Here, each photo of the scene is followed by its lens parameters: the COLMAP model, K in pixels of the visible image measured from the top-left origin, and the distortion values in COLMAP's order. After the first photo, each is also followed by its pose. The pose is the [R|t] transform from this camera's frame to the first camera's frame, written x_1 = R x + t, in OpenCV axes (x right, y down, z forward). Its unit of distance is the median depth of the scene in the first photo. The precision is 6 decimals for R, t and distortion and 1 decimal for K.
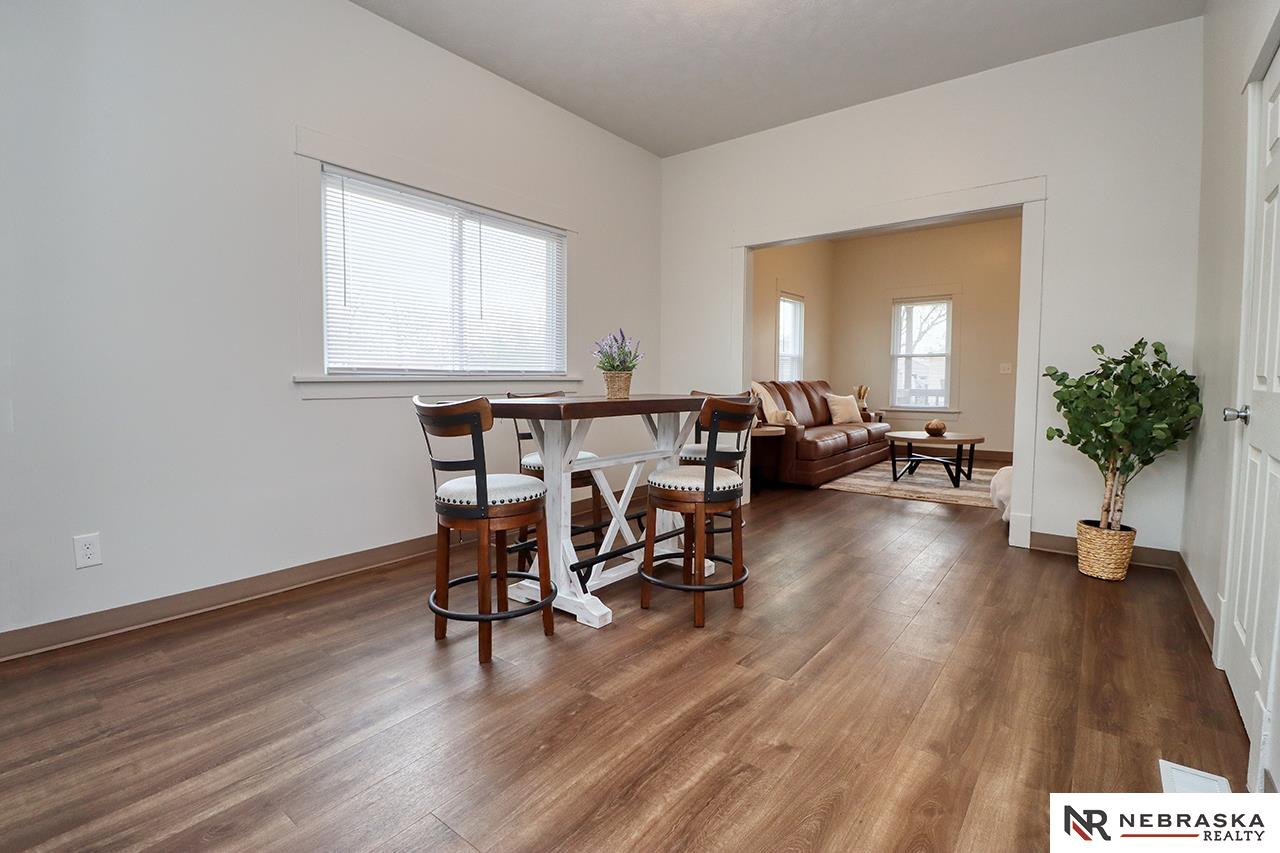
lens RADIAL K [[591.7, 0, 642.3], [0, 591.7, 411.5], [0, 0, 1]] dist [0.002236, -0.015431]
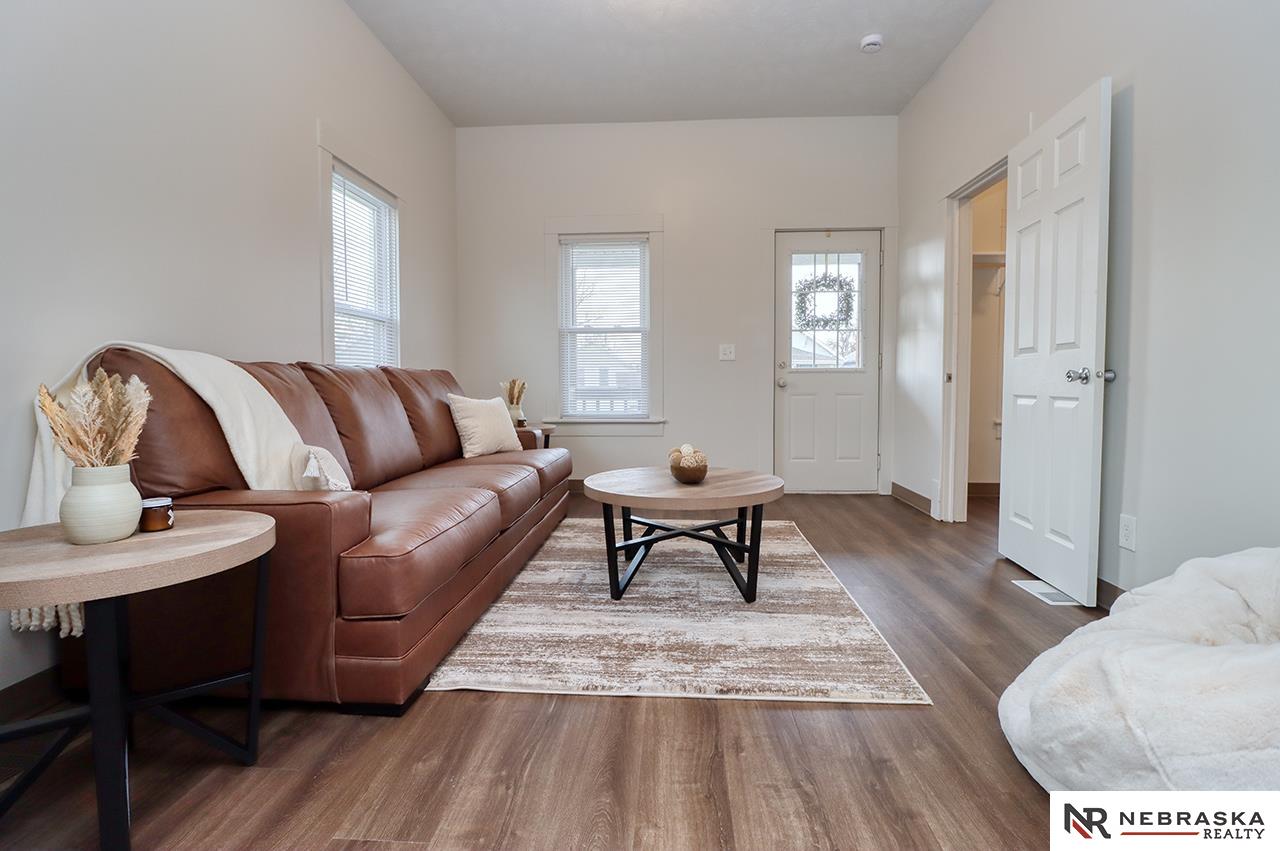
lens RADIAL K [[591.7, 0, 642.3], [0, 591.7, 410.5], [0, 0, 1]] dist [0.002236, -0.015431]
pose [[0.828030, -0.030224, 0.559869, 0.173882], [0.036704, 0.999326, -0.000336, -0.011659], [-0.559482, 0.020827, 0.828581, 0.518871]]
